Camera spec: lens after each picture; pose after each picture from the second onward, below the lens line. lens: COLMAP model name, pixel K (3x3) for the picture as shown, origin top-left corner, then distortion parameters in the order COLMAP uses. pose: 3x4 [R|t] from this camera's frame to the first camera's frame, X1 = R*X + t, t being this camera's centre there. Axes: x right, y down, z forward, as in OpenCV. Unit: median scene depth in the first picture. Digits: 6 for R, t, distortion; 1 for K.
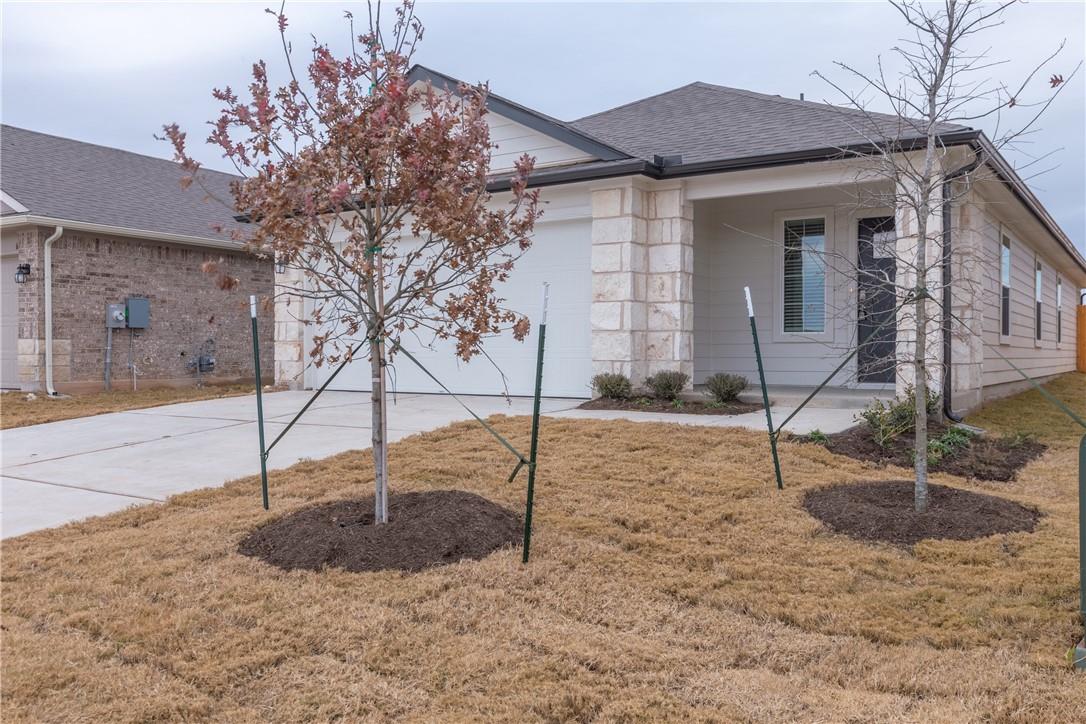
lens RADIAL K [[930.6, 0, 542.7], [0, 930.6, 360.9], [0, 0, 1]] dist [-0.002969, -0.000416]
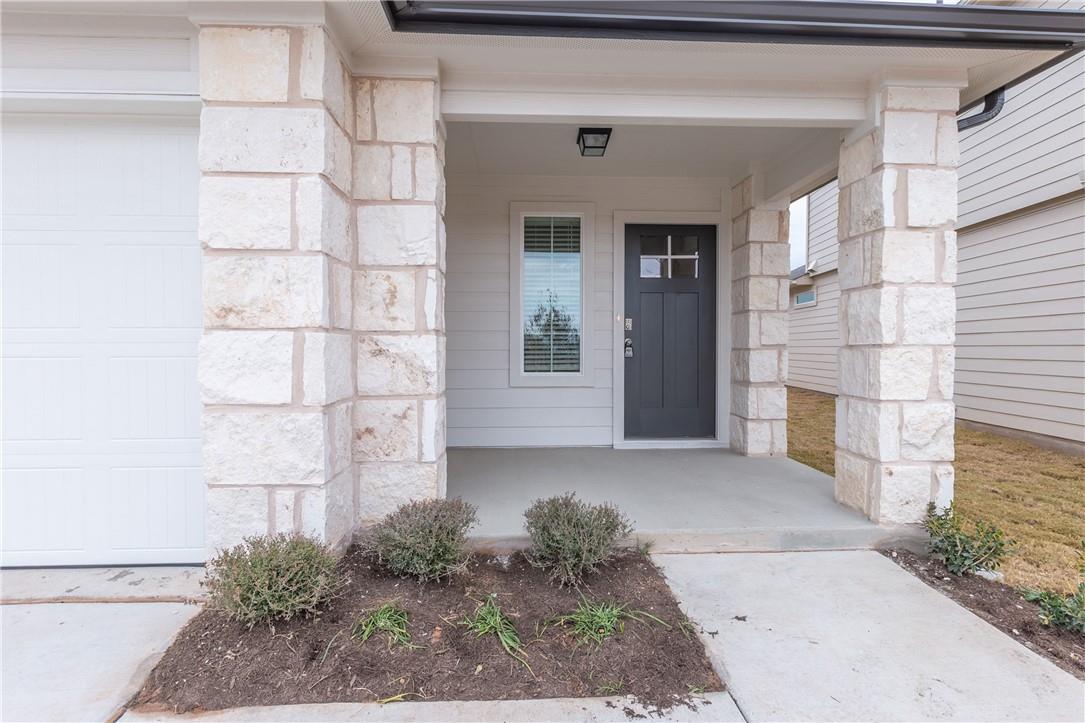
lens RADIAL K [[493.5, 0, 534.1], [0, 493.5, 357.0], [0, 0, 1]] dist [0.003603, -0.000597]
pose [[0.801928, -0.014339, 0.597249, 0.041543], [0.004592, 0.999830, 0.017839, -0.055416], [-0.597403, -0.011563, 0.801857, 0.771915]]
